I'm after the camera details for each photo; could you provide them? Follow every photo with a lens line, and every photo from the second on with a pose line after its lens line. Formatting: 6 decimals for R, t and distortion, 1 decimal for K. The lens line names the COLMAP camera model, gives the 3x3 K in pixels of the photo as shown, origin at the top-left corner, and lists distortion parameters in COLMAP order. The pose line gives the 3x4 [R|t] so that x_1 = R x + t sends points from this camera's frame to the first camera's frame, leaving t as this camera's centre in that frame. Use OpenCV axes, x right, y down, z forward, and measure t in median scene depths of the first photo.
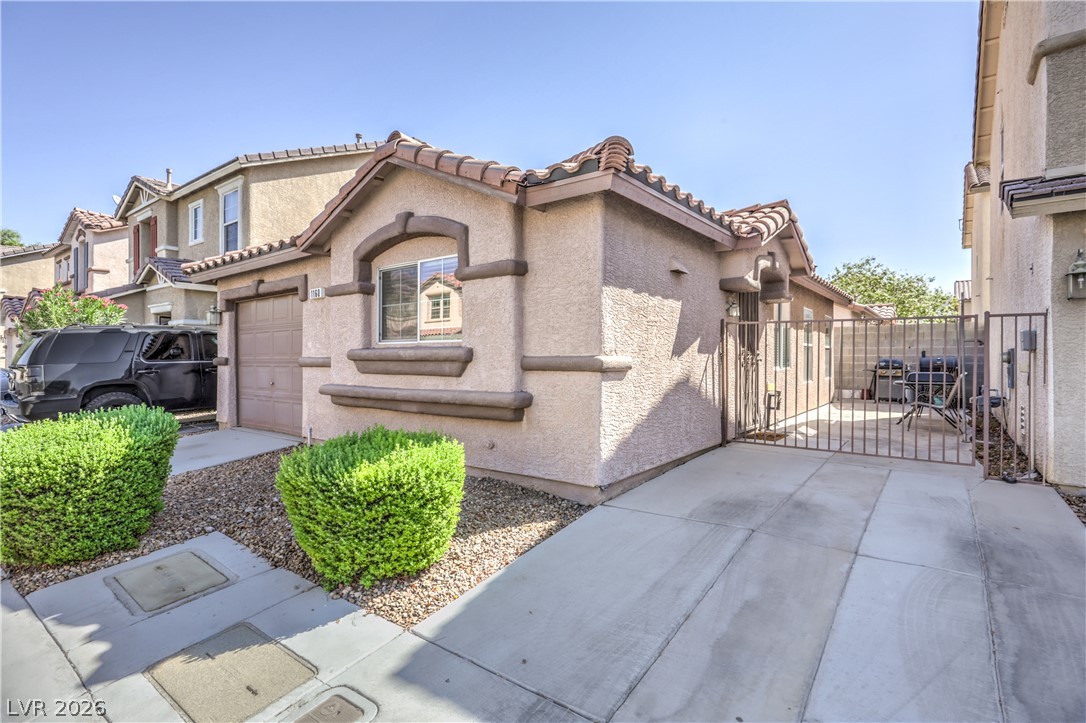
lens RADIAL K [[521.9, 0, 545.0], [0, 521.9, 359.8], [0, 0, 1]] dist [-0.001112, -0.000056]
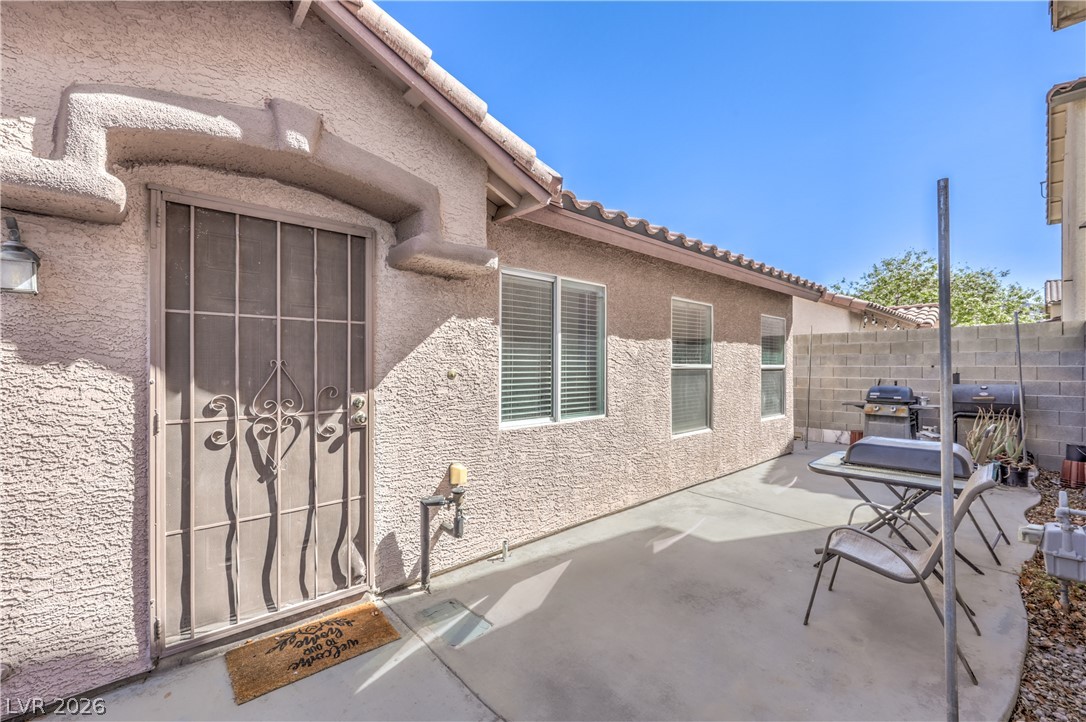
lens RADIAL K [[449.4, 0, 551.0], [0, 449.4, 364.9], [0, 0, 1]] dist [-0.000740, 0.000117]
pose [[0.984608, 0.000543, -0.174776, 0.768684], [-0.001556, 0.999983, -0.005655, -0.047759], [0.174770, 0.005840, 0.984592, 0.886743]]
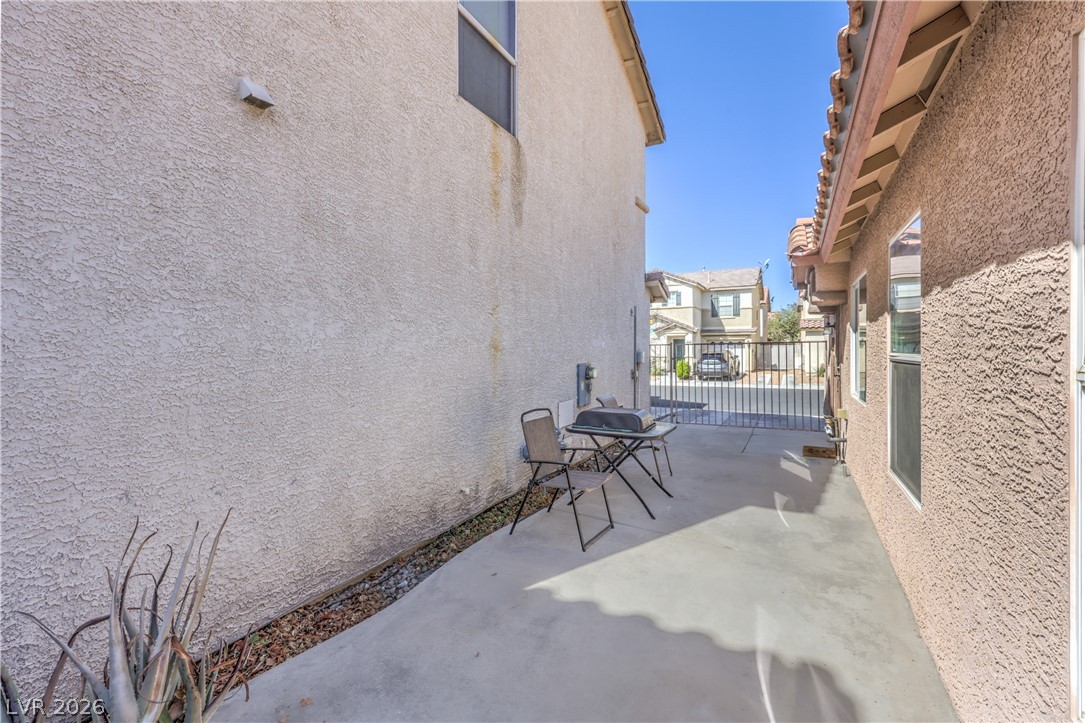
lens RADIAL K [[445.4, 0, 546.2], [0, 445.4, 356.6], [0, 0, 1]] dist [-0.000958, -0.000232]
pose [[-0.988887, 0.006654, -0.148523, 1.276801], [0.004010, 0.999828, 0.018090, -0.059493], [0.148618, 0.017294, -0.988743, 2.113515]]
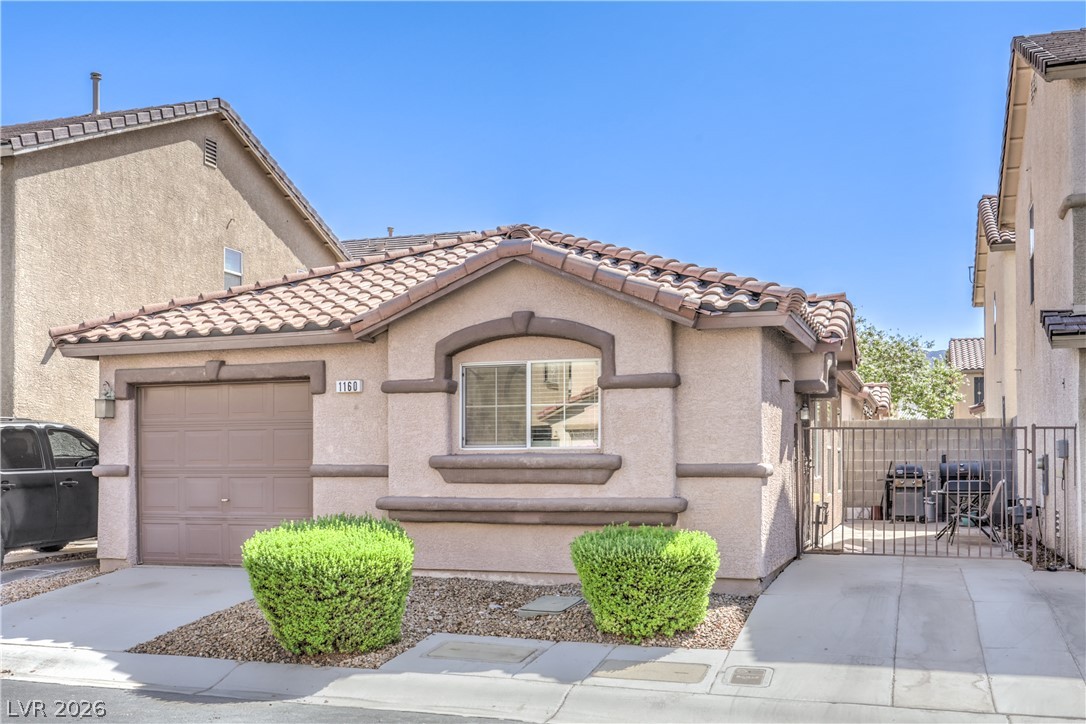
lens RADIAL K [[1114.6, 0, 506.5], [0, 1114.6, 443.2], [0, 0, 1]] dist [0.000796, 0.001602]
pose [[0.955964, 0.003734, 0.293461, -0.799405], [0.002628, 0.999770, -0.021282, -0.000998], [-0.293473, 0.021116, 0.955734, -0.818098]]
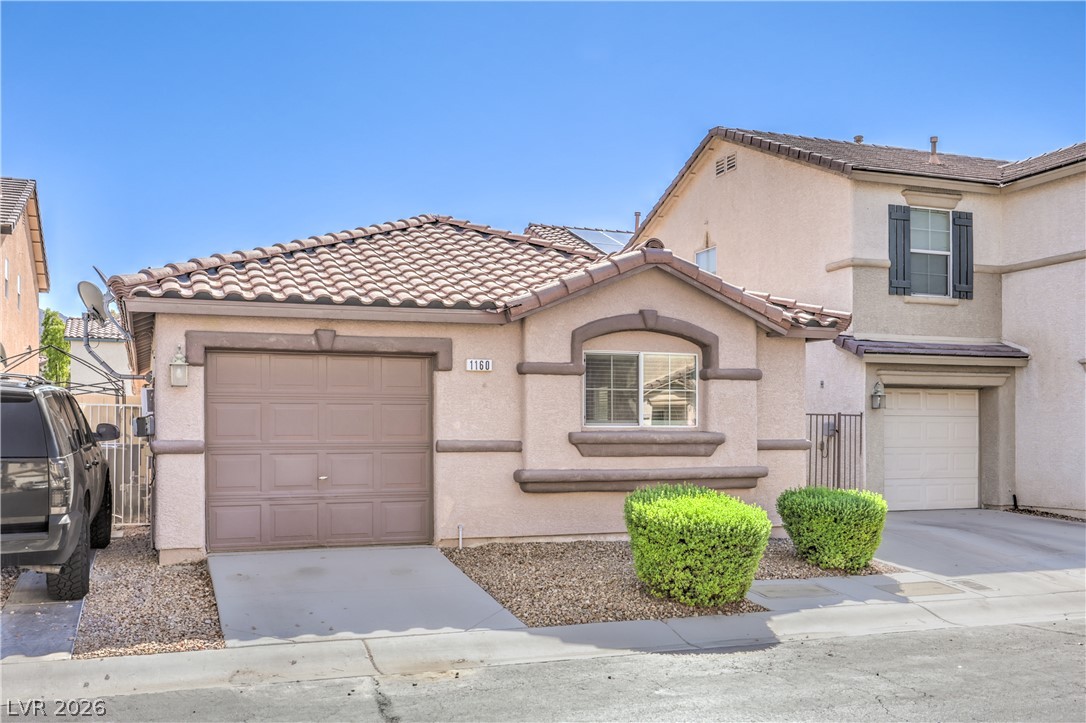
lens RADIAL K [[1055.0, 0, 545.1], [0, 1055.0, 431.0], [0, 0, 1]] dist [0.003500, 0.001430]
pose [[0.529317, 0.004598, 0.848411, -2.058775], [0.002021, 0.999976, -0.006680, -0.009333], [-0.848421, 0.005251, 0.529295, 0.004686]]
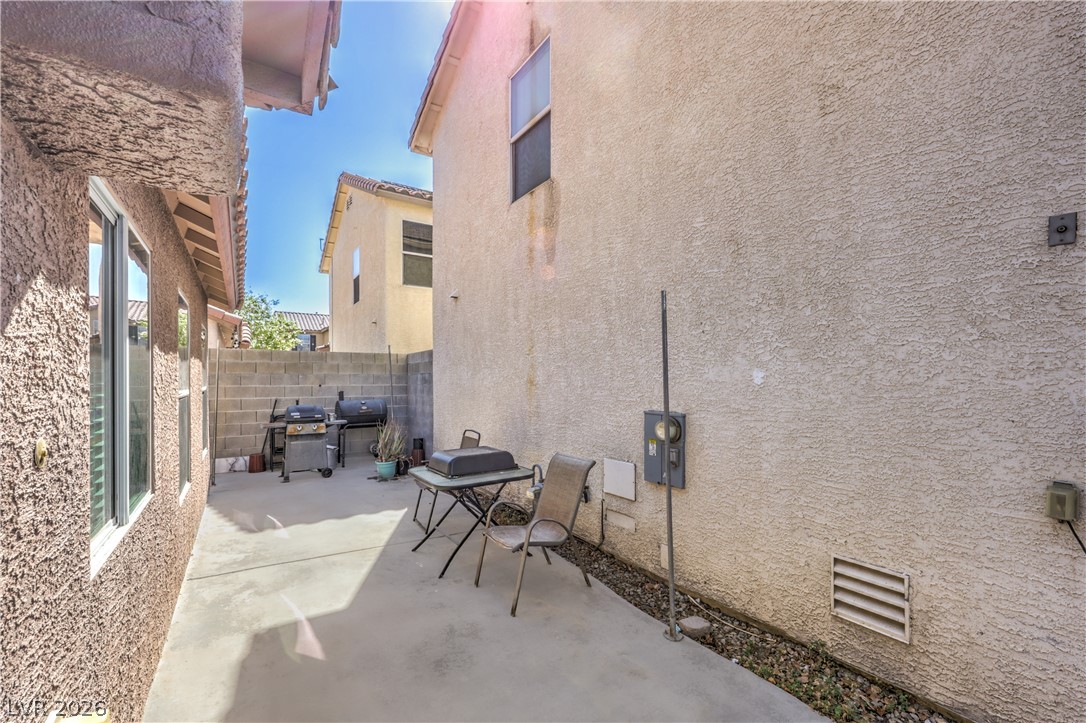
lens RADIAL K [[462.8, 0, 556.7], [0, 462.8, 384.2], [0, 0, 1]] dist [0.000640, 0.000075]
pose [[0.311790, -0.010572, 0.950092, 0.478581], [0.004091, 0.999944, 0.009784, -0.065965], [-0.950142, 0.000836, 0.311815, 1.129285]]
